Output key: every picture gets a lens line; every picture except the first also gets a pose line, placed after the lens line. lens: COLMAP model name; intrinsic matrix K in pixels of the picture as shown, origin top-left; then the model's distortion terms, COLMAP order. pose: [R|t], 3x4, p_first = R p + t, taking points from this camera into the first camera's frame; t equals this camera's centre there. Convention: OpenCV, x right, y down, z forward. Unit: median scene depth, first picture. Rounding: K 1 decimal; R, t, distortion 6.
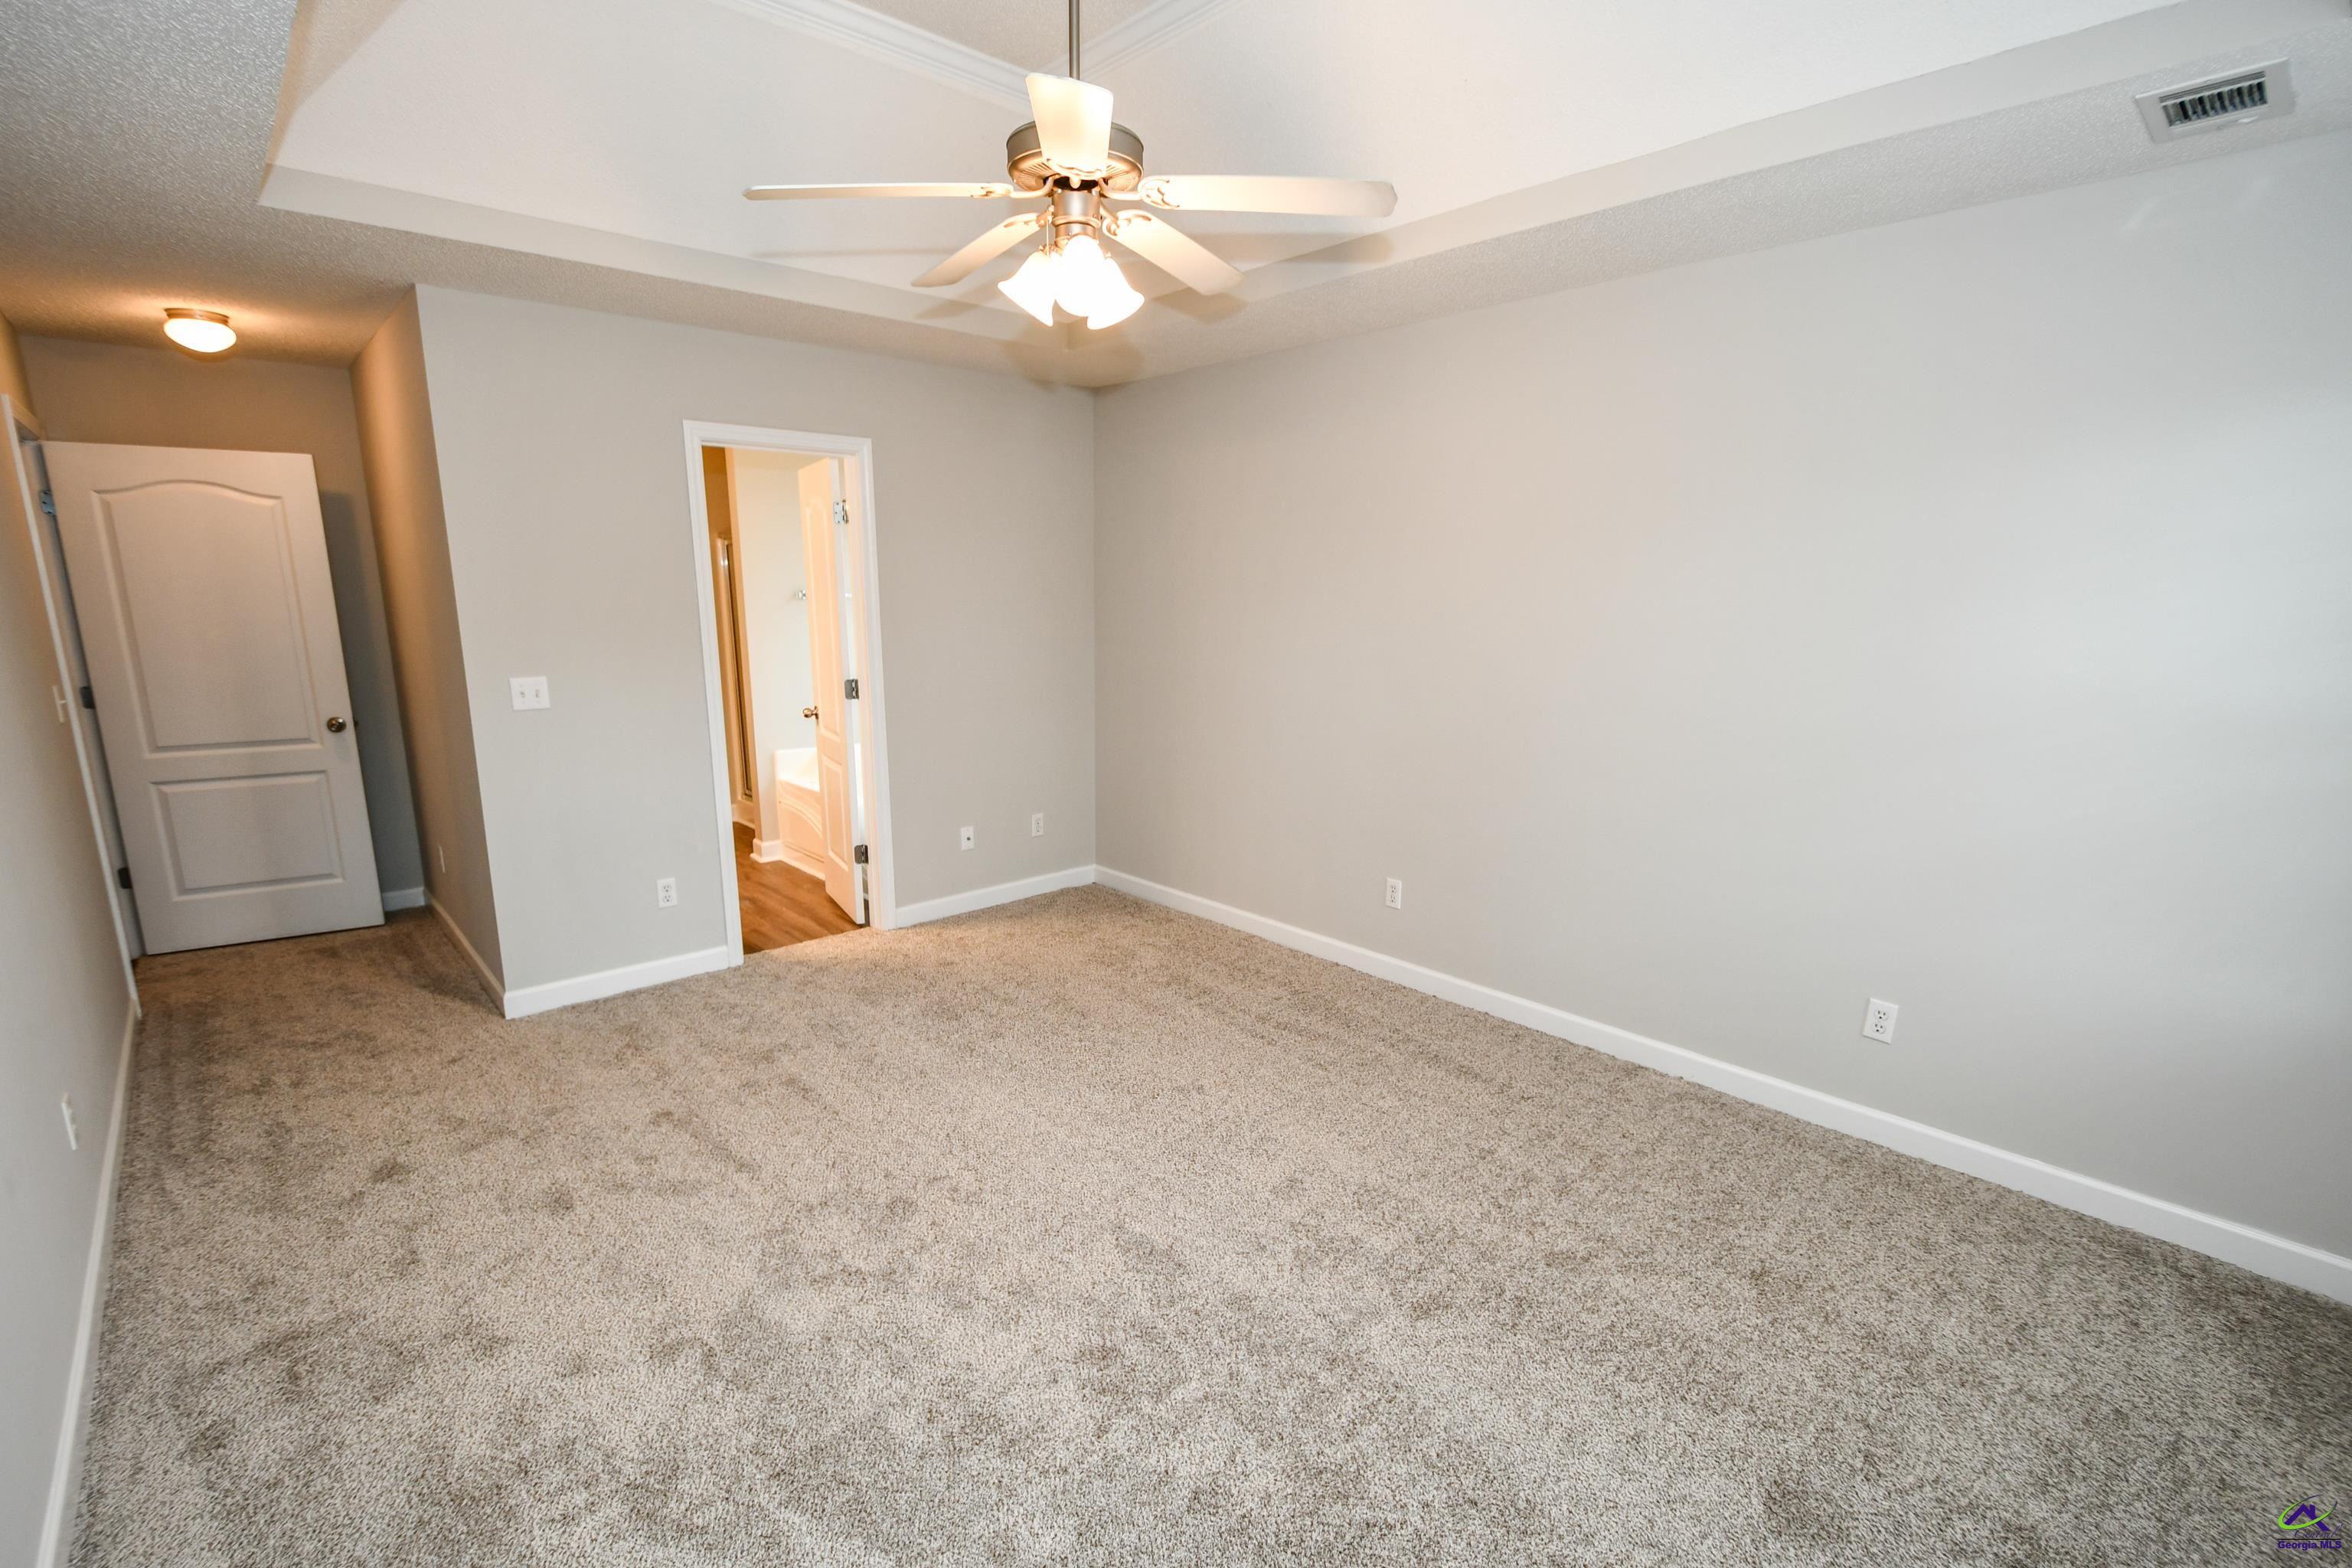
lens RADIAL K [[1048.7, 0, 1161.0], [0, 1048.7, 810.5], [0, 0, 1]] dist [-0.000805, -0.001735]
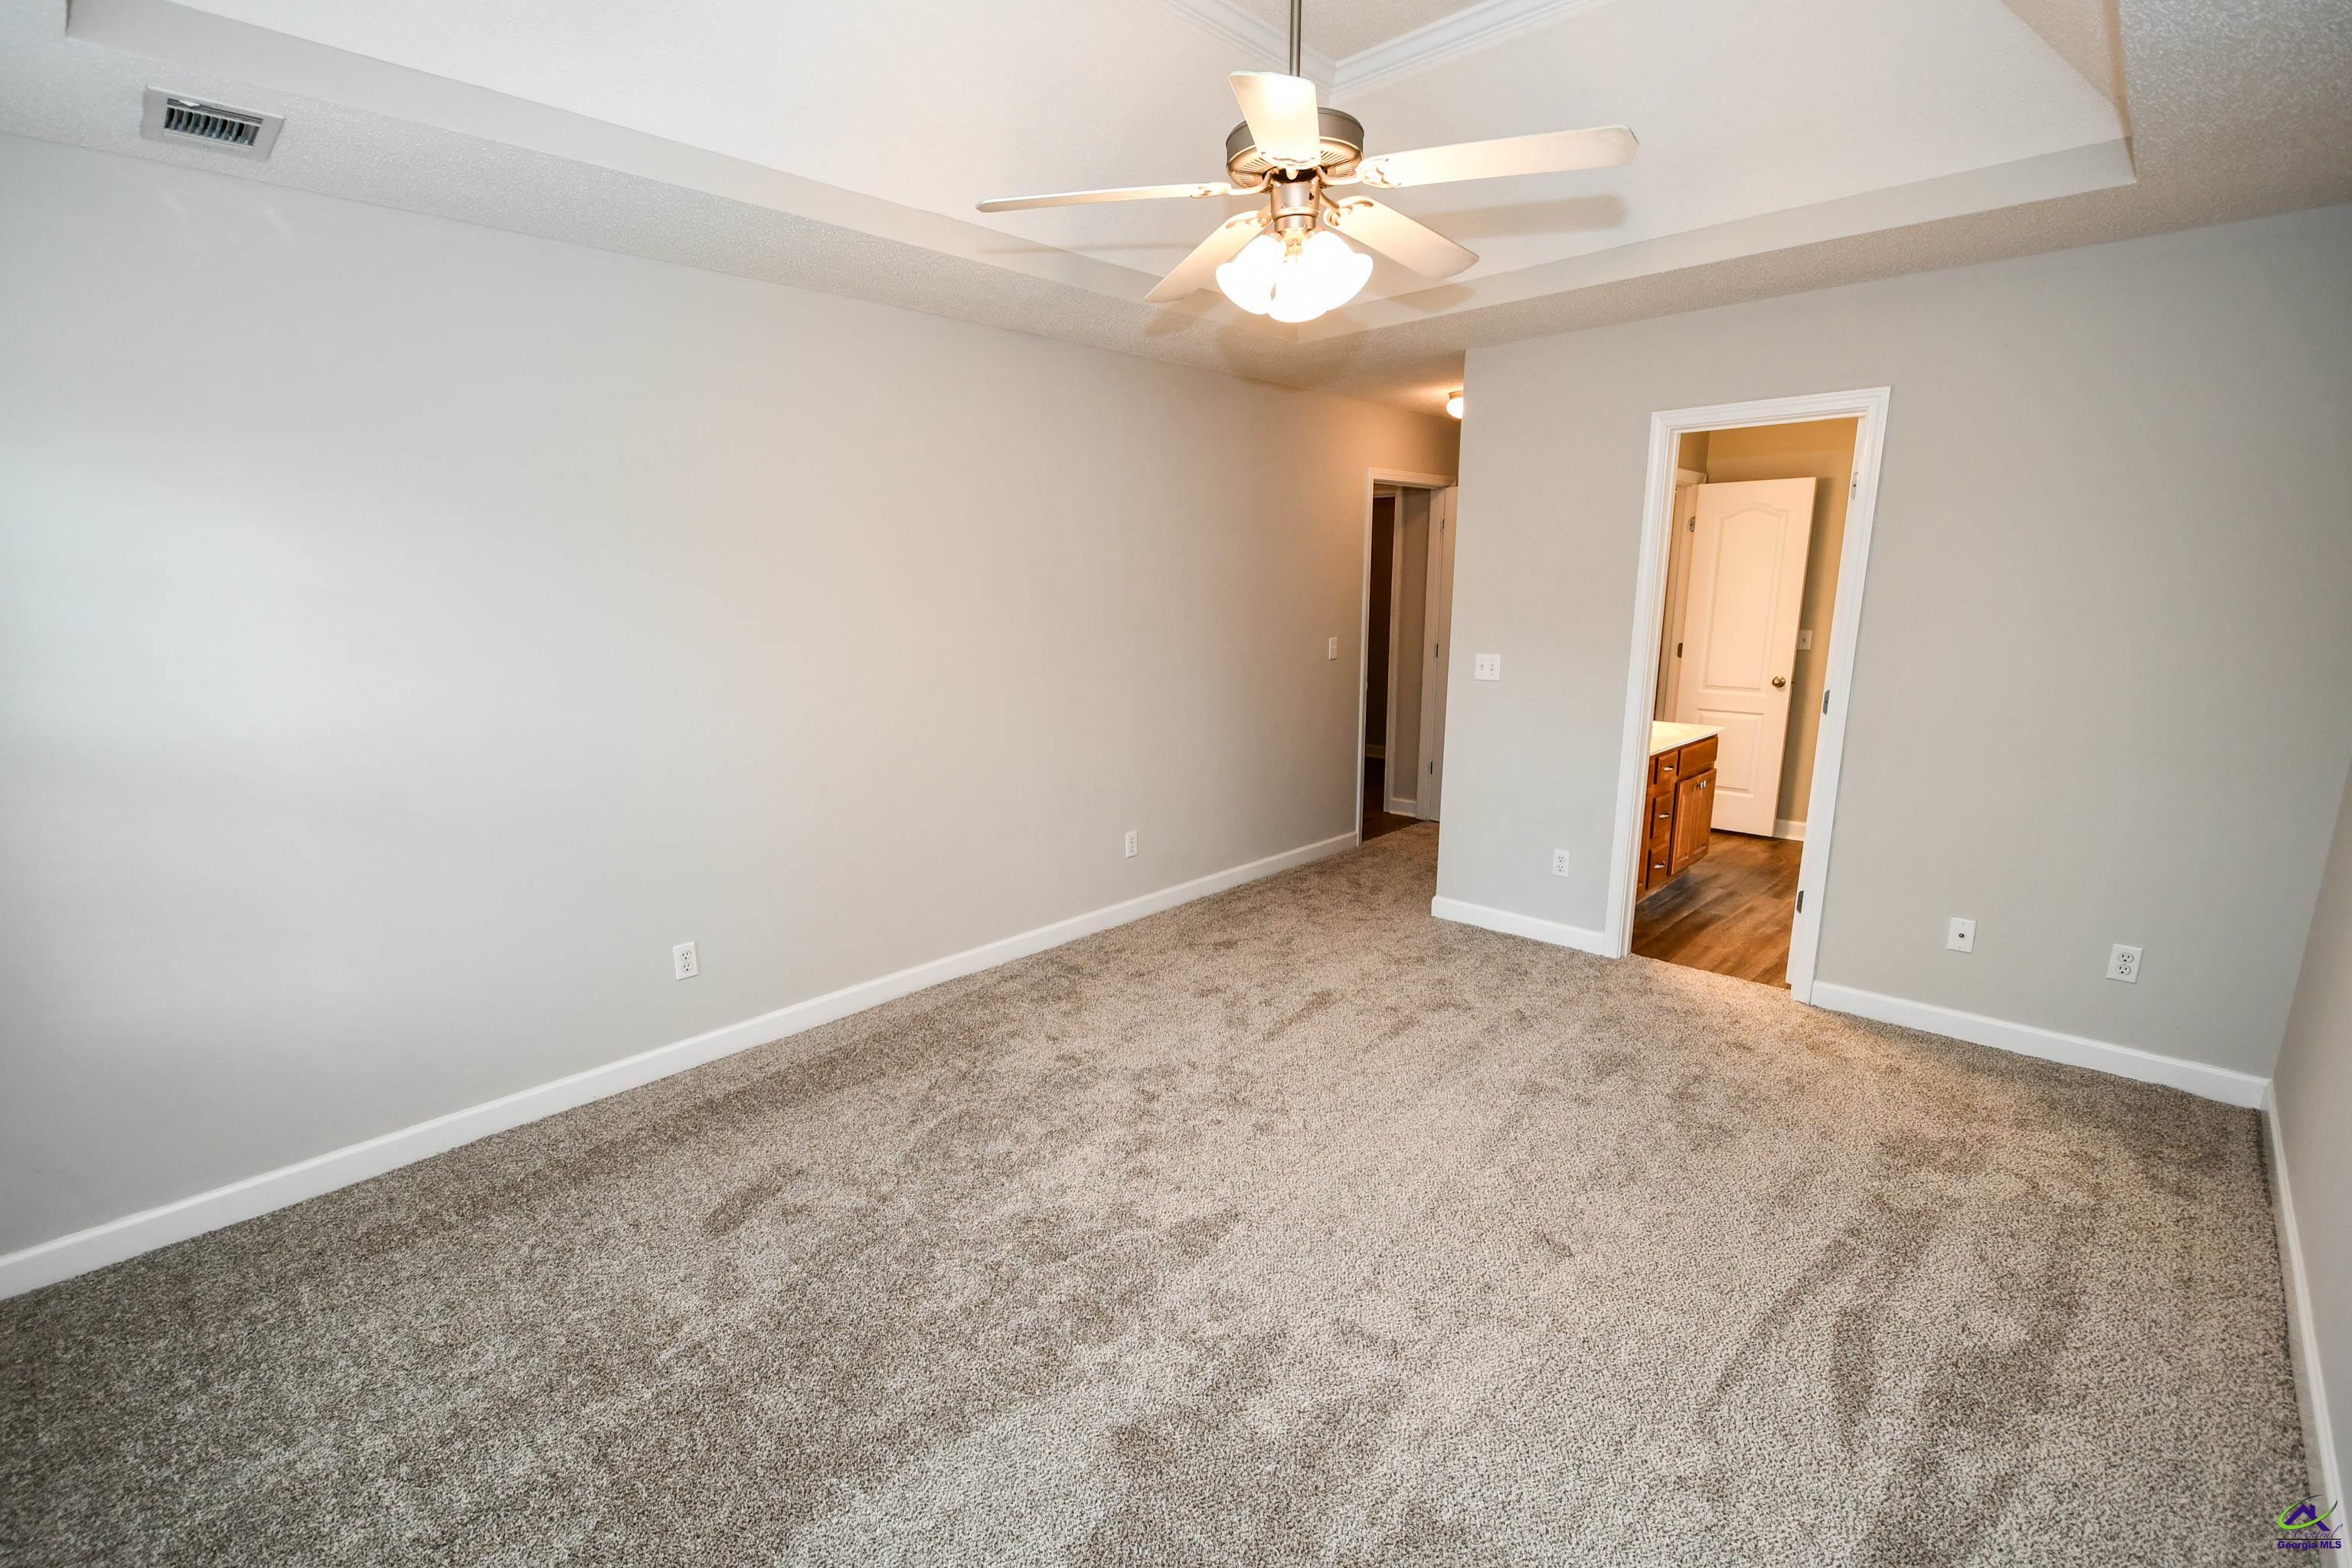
lens RADIAL K [[1048.7, 0, 1161.0], [0, 1048.7, 810.5], [0, 0, 1]] dist [-0.000805, -0.001735]
pose [[0.076198, 0.211092, -0.974492, 0.607935], [-0.202983, 0.960151, 0.192114, -0.110031], [0.976213, 0.183167, 0.116009, 0.523699]]
